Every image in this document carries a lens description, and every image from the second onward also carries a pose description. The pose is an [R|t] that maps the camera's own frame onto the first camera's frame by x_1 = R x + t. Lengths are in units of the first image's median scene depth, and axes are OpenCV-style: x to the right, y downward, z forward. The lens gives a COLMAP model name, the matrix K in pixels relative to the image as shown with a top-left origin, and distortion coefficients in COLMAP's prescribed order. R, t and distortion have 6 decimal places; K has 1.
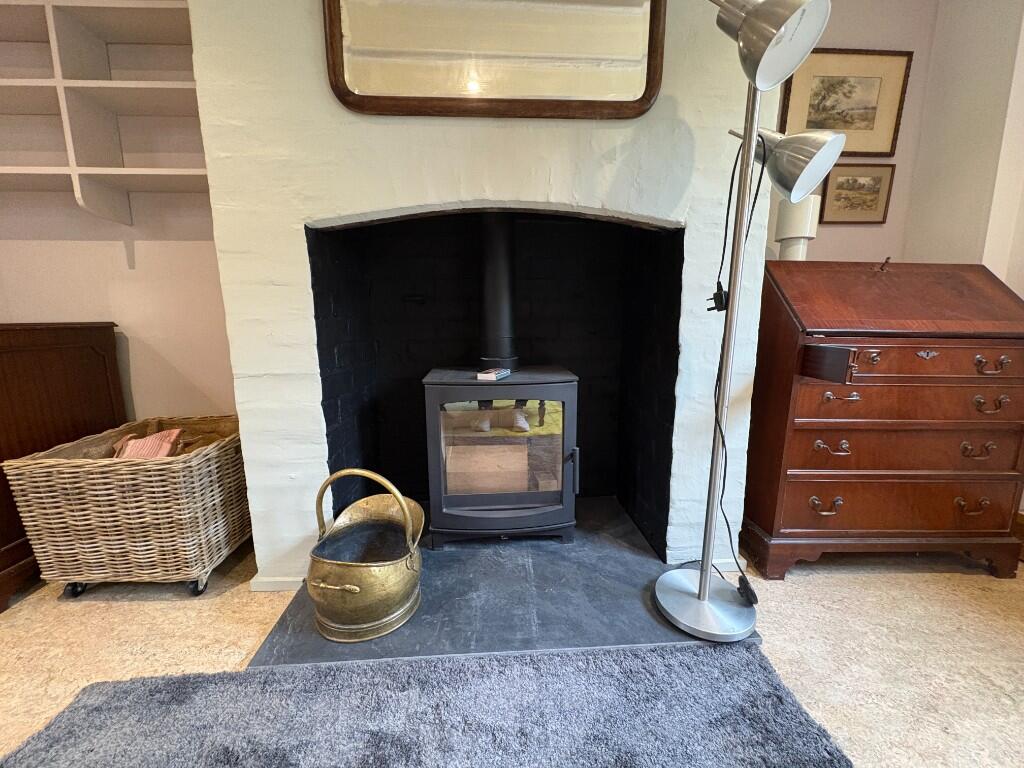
lens RADIAL K [[406.6, 0, 514.5], [0, 406.6, 382.5], [0, 0, 1]] dist [0.000954, 0.000407]
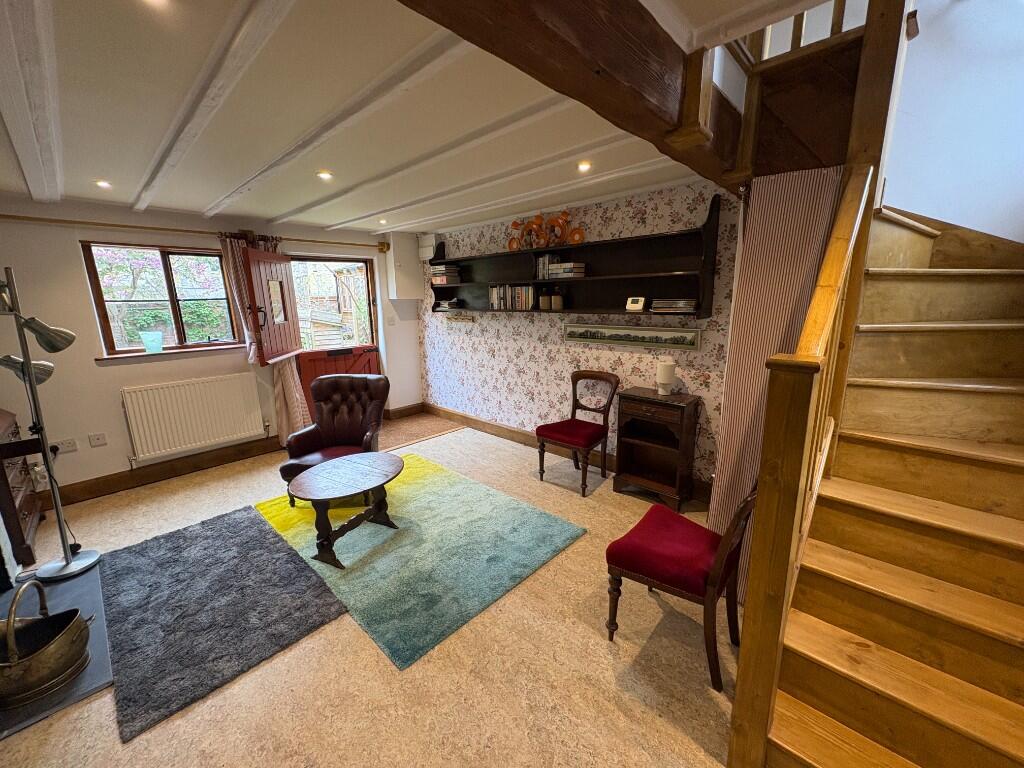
lens RADIAL K [[406.6, 0, 510.6], [0, 406.6, 383.0], [0, 0, 1]] dist [0.000954, 0.000407]
pose [[-0.693506, -0.128964, 0.708815, -2.193993], [0.137271, 0.942172, 0.305728, -0.594738], [-0.707253, 0.309324, -0.635698, 0.394709]]
